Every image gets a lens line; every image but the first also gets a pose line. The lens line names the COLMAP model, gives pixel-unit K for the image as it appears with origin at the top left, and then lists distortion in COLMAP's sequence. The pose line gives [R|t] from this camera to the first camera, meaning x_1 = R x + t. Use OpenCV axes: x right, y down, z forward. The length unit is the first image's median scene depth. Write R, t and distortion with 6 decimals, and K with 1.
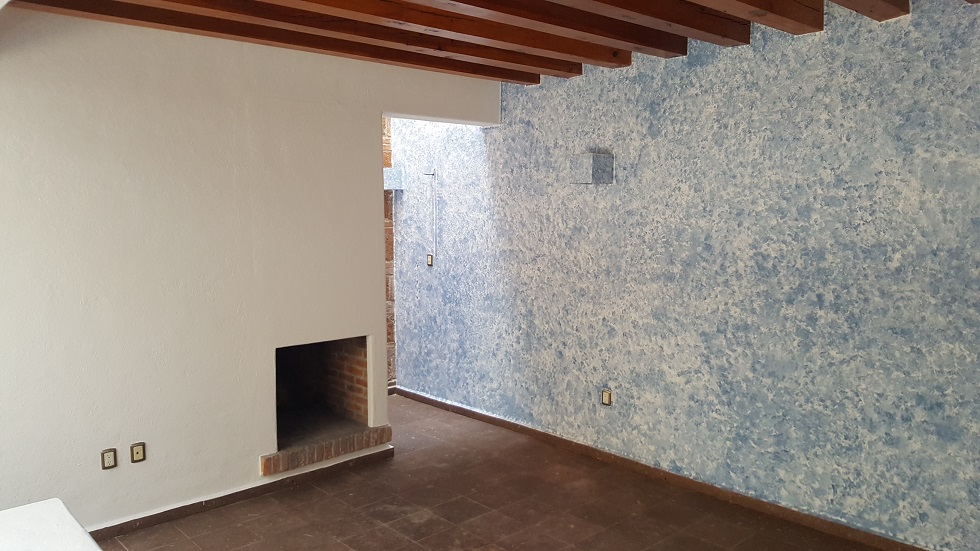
lens RADIAL K [[724.6, 0, 468.9], [0, 724.6, 278.4], [0, 0, 1]] dist [0.123061, -0.220592]
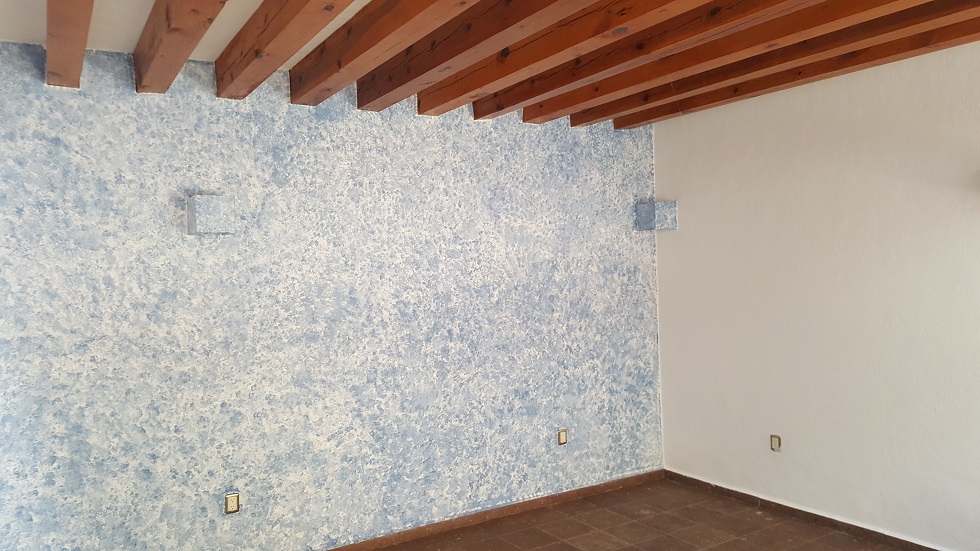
lens RADIAL K [[724.6, 0, 468.9], [0, 724.6, 278.4], [0, 0, 1]] dist [0.123061, -0.220592]
pose [[0.186835, -0.022426, 0.982135, -0.614260], [0.129966, 0.991516, -0.002084, -0.049149], [-0.973756, 0.128033, 0.188164, 0.643001]]
